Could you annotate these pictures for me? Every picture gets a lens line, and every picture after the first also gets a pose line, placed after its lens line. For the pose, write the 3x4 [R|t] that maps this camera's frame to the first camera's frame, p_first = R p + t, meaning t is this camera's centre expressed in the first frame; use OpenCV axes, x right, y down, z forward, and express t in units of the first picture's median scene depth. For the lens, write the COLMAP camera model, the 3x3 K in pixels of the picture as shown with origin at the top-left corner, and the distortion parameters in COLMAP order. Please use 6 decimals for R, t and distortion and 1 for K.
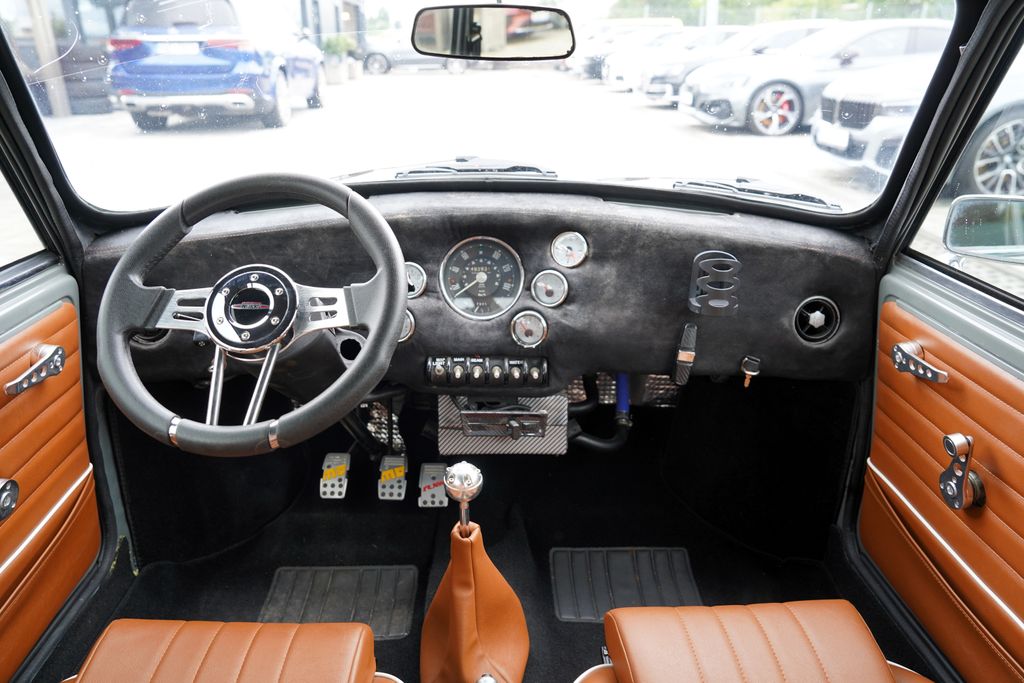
lens RADIAL K [[701.1, 0, 505.8], [0, 701.1, 335.2], [0, 0, 1]] dist [-0.112608, 0.099071]
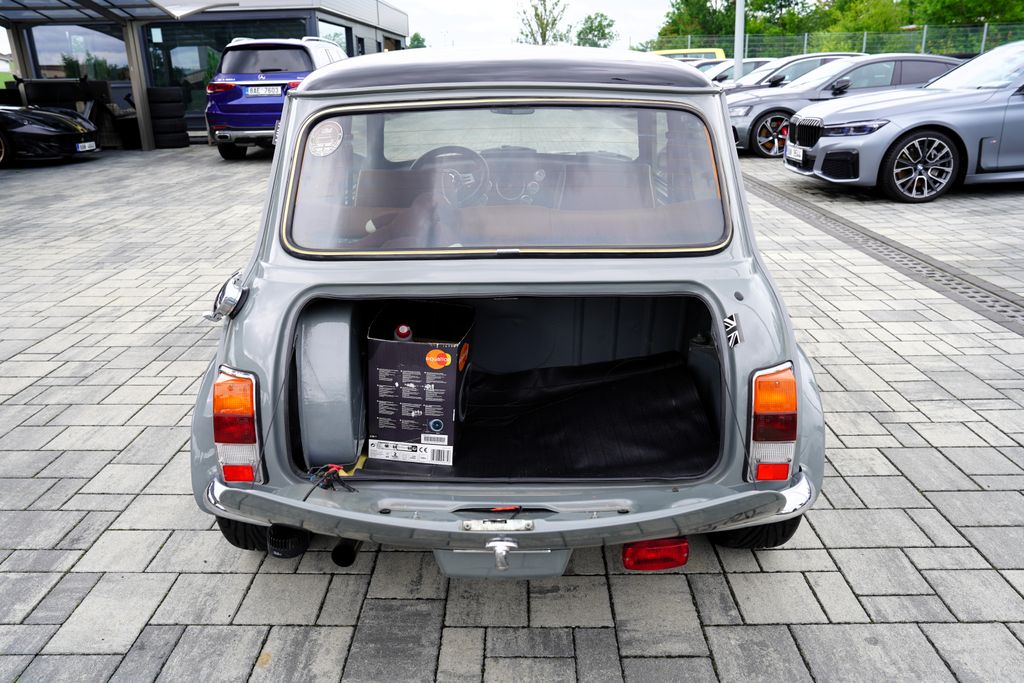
lens RADIAL K [[775.5, 0, 506.7], [0, 775.5, 341.4], [0, 0, 1]] dist [-0.079102, 0.089311]
pose [[0.998447, 0.001268, -0.055699, 0.129470], [-0.004802, 0.997979, -0.063364, 0.788133], [0.055506, 0.063533, 0.996435, -2.228032]]
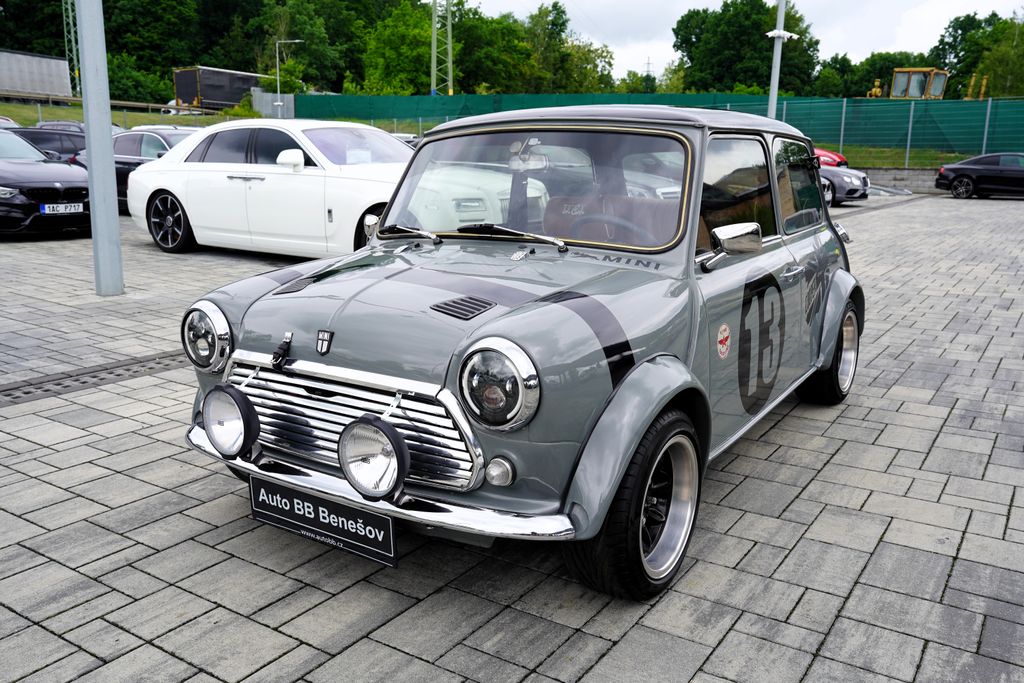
lens RADIAL K [[845.7, 0, 514.0], [0, 845.7, 344.5], [0, 0, 1]] dist [-0.058475, 0.103819]
pose [[-0.810092, -0.124001, 0.573040, -1.540090], [0.226267, 0.835542, 0.500673, -1.166712], [-0.540883, 0.535251, -0.648808, 2.744721]]
